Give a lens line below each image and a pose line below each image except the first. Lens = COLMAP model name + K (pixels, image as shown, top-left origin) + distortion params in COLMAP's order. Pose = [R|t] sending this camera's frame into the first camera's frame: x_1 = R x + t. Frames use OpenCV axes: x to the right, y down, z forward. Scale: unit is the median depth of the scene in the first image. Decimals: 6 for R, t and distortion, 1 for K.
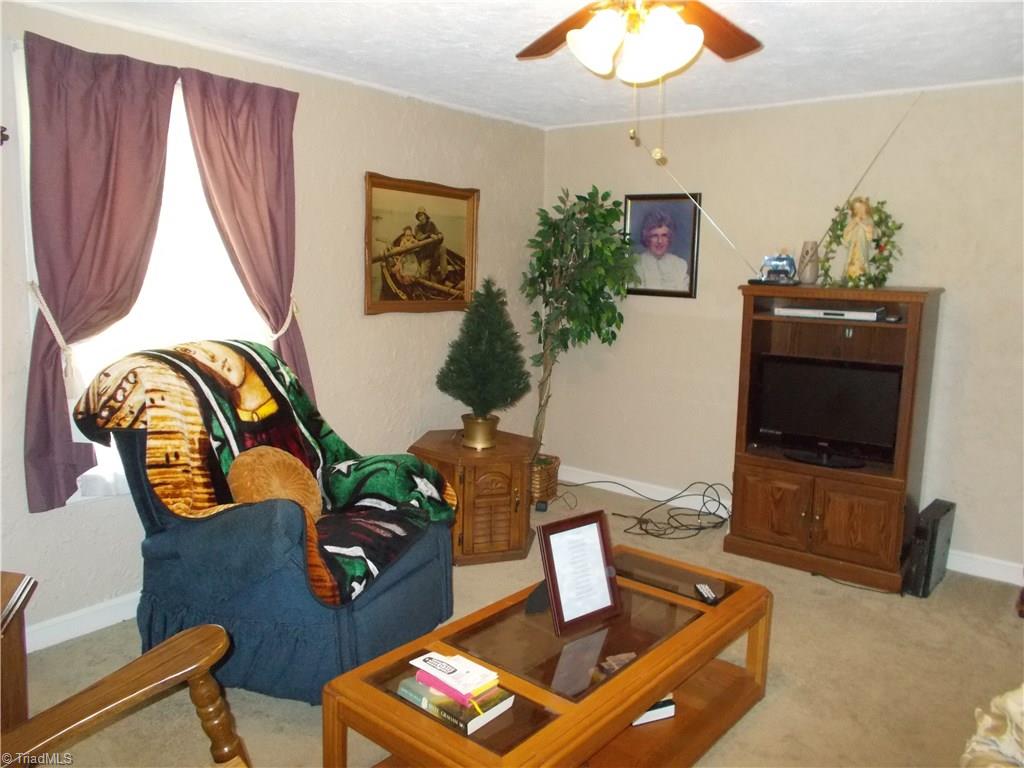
lens RADIAL K [[787.0, 0, 511.2], [0, 787.0, 381.6], [0, 0, 1]] dist [0.011672, 0.002520]
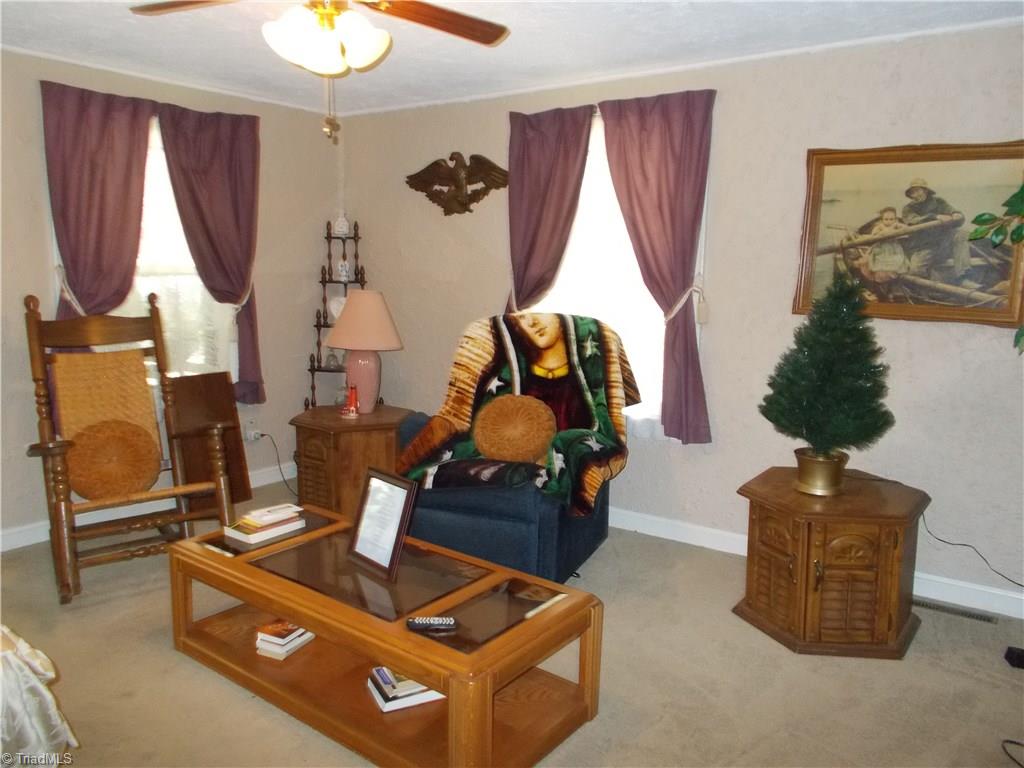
lens RADIAL K [[787.0, 0, 511.6], [0, 787.0, 383.6], [0, 0, 1]] dist [0.011672, 0.002520]
pose [[0.030205, 0.151158, -0.988048, 0.657891], [-0.154962, 0.977256, 0.144770, -0.082044], [0.987459, 0.148738, 0.052942, 0.615455]]
